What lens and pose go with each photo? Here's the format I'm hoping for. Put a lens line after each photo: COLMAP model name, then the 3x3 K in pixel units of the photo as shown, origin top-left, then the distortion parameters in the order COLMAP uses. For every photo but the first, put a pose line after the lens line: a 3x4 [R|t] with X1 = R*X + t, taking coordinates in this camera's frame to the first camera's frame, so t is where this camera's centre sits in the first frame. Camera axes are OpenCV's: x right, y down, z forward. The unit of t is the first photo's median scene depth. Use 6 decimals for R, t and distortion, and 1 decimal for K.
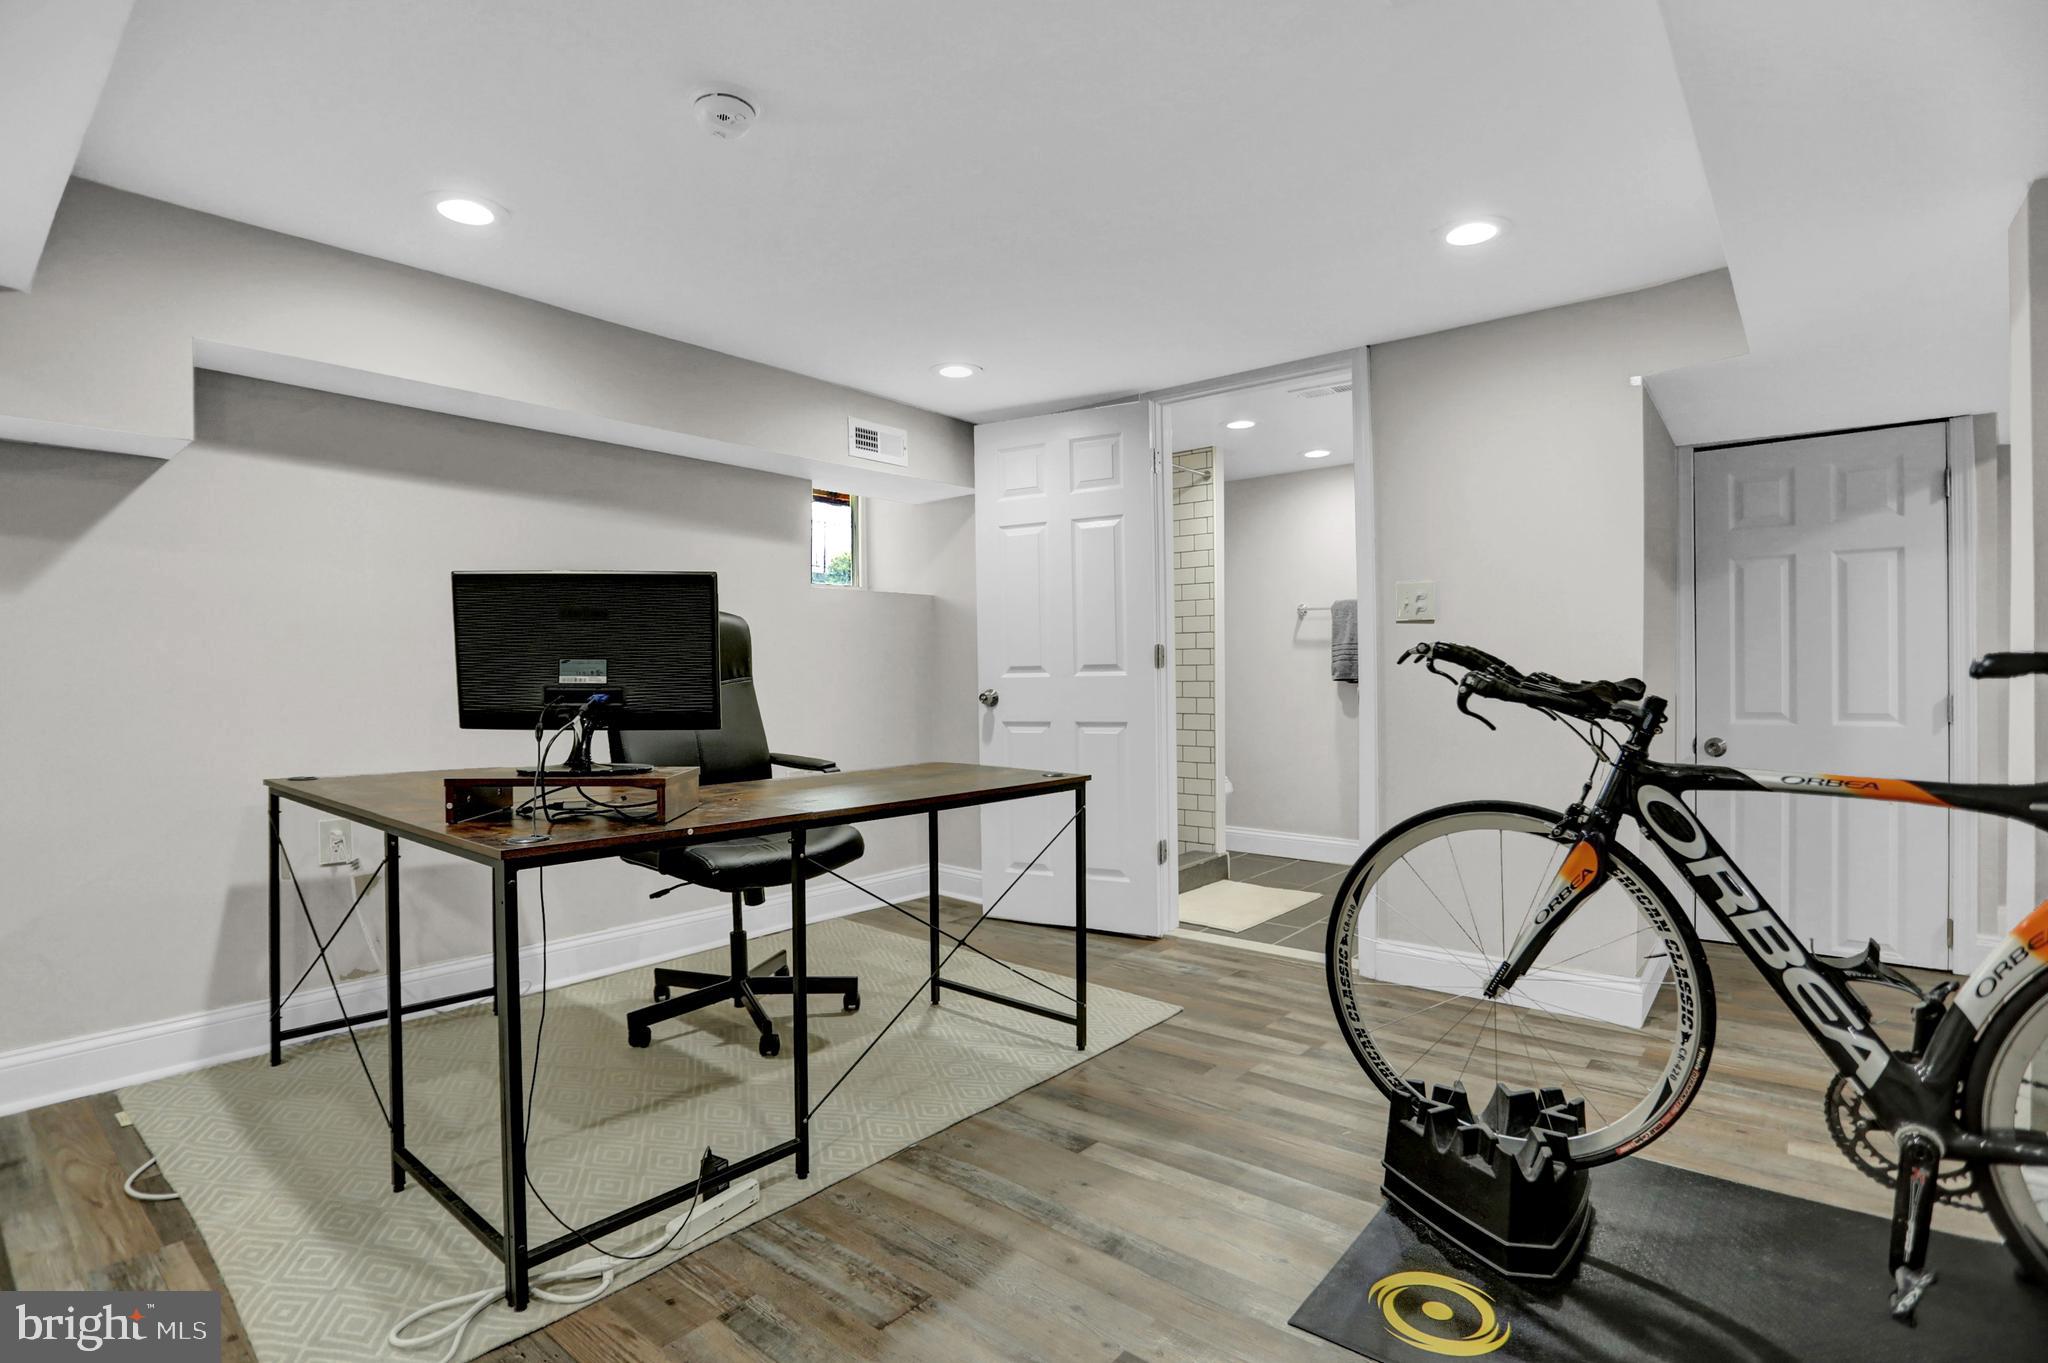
lens RADIAL K [[979.3, 0, 1024.0], [0, 979.3, 681.5], [0, 0, 1]] dist [-0.083224, 0.034497]
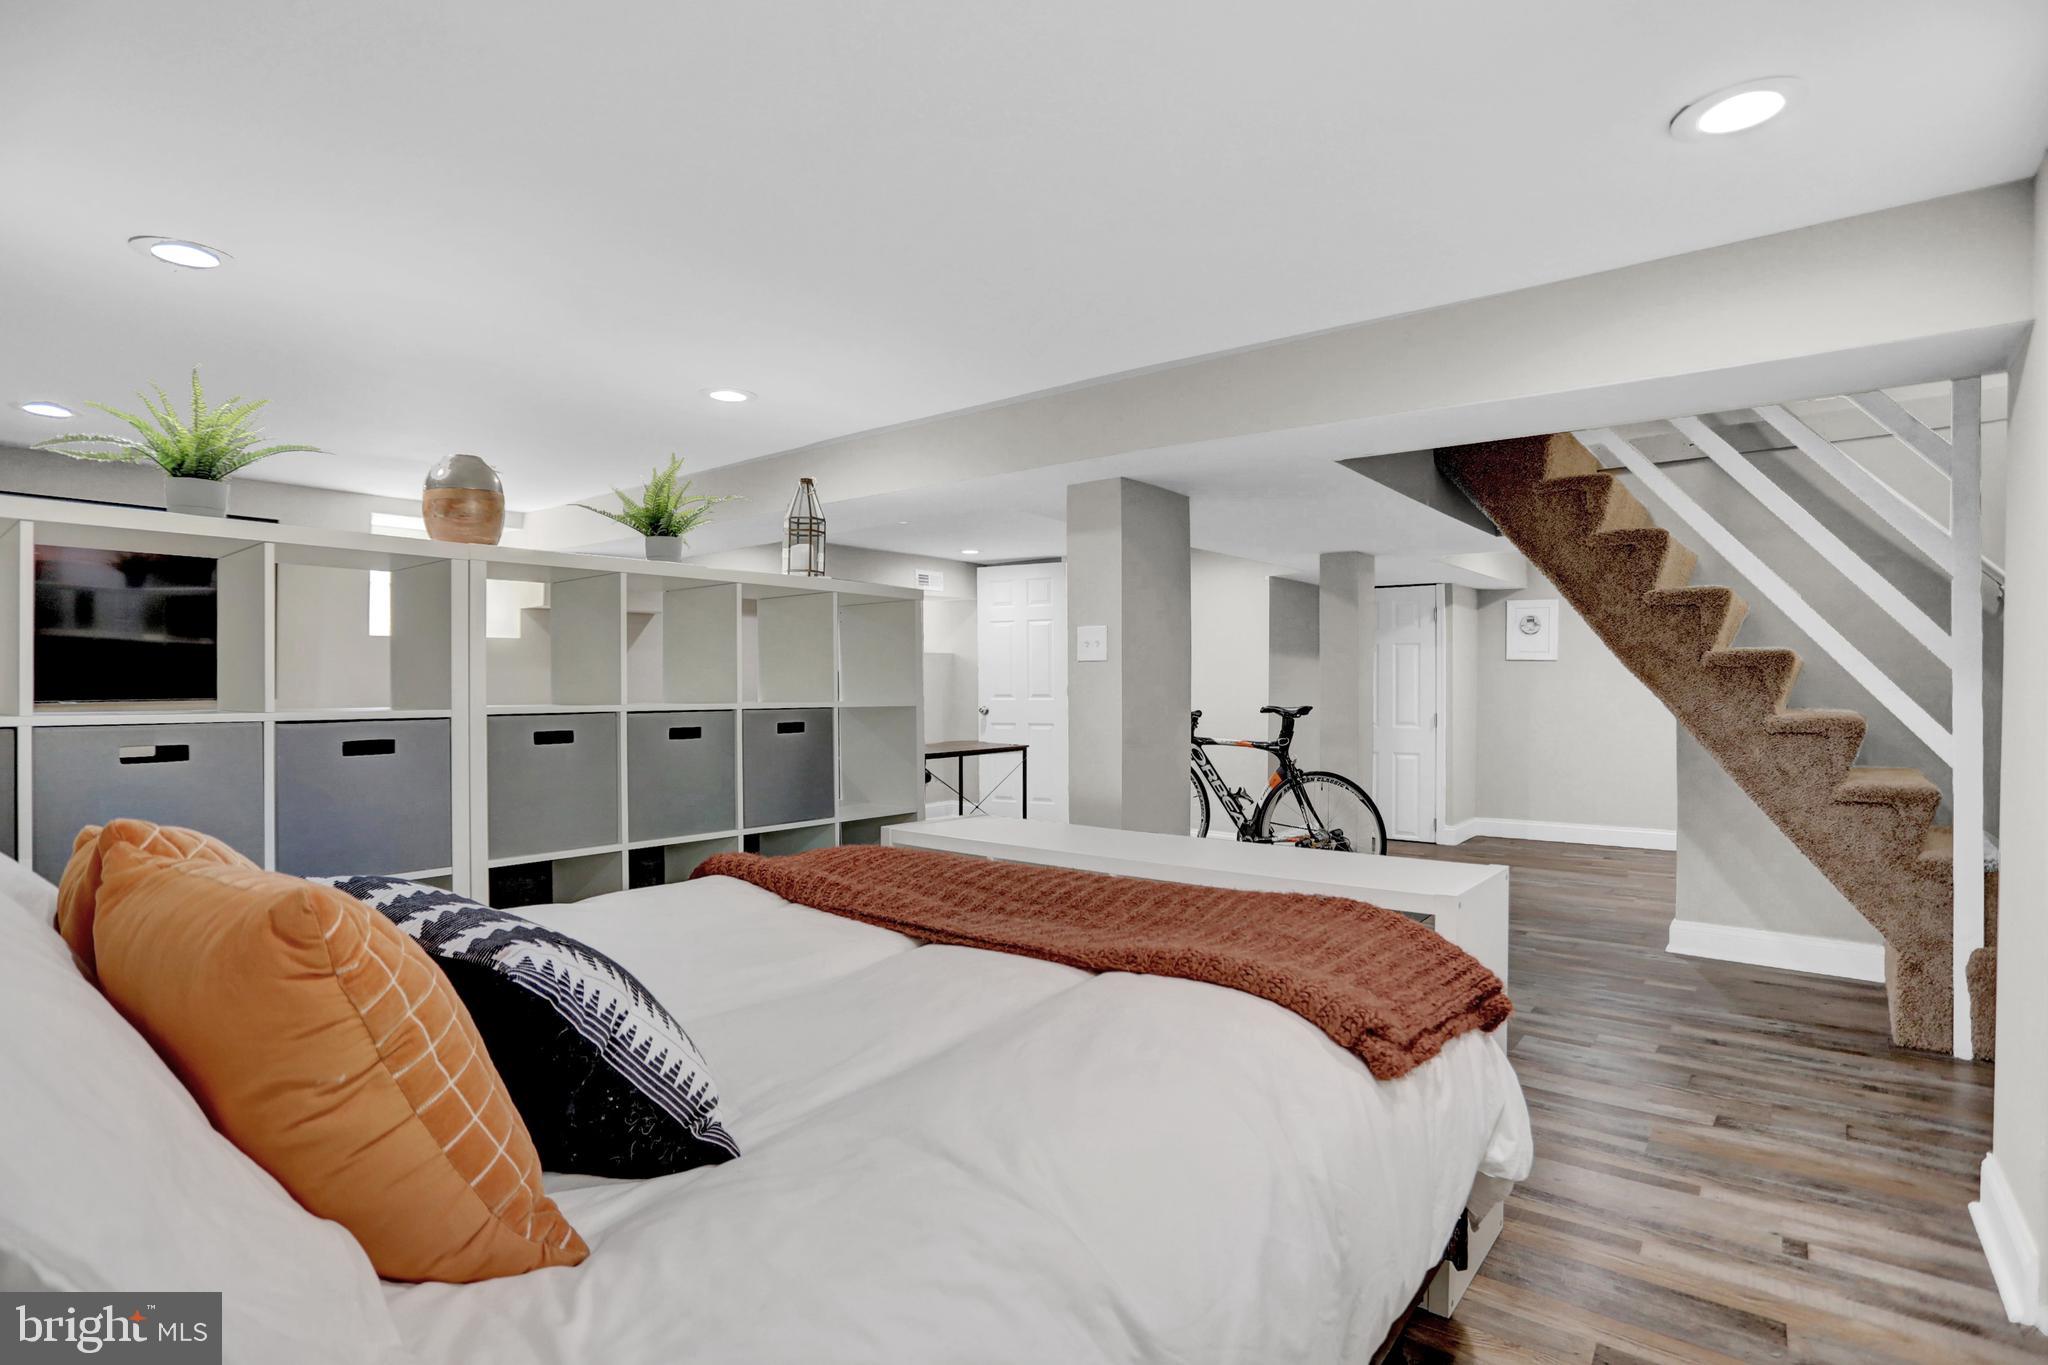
lens RADIAL K [[992.5, 0, 1021.7], [0, 992.5, 679.7], [0, 0, 1]] dist [-0.071738, 0.033303]
pose [[0.999937, 0.010977, -0.002500, 0.065515], [-0.010993, 0.999918, -0.006614, -0.046221], [0.002427, 0.006641, 0.999975, -1.524245]]
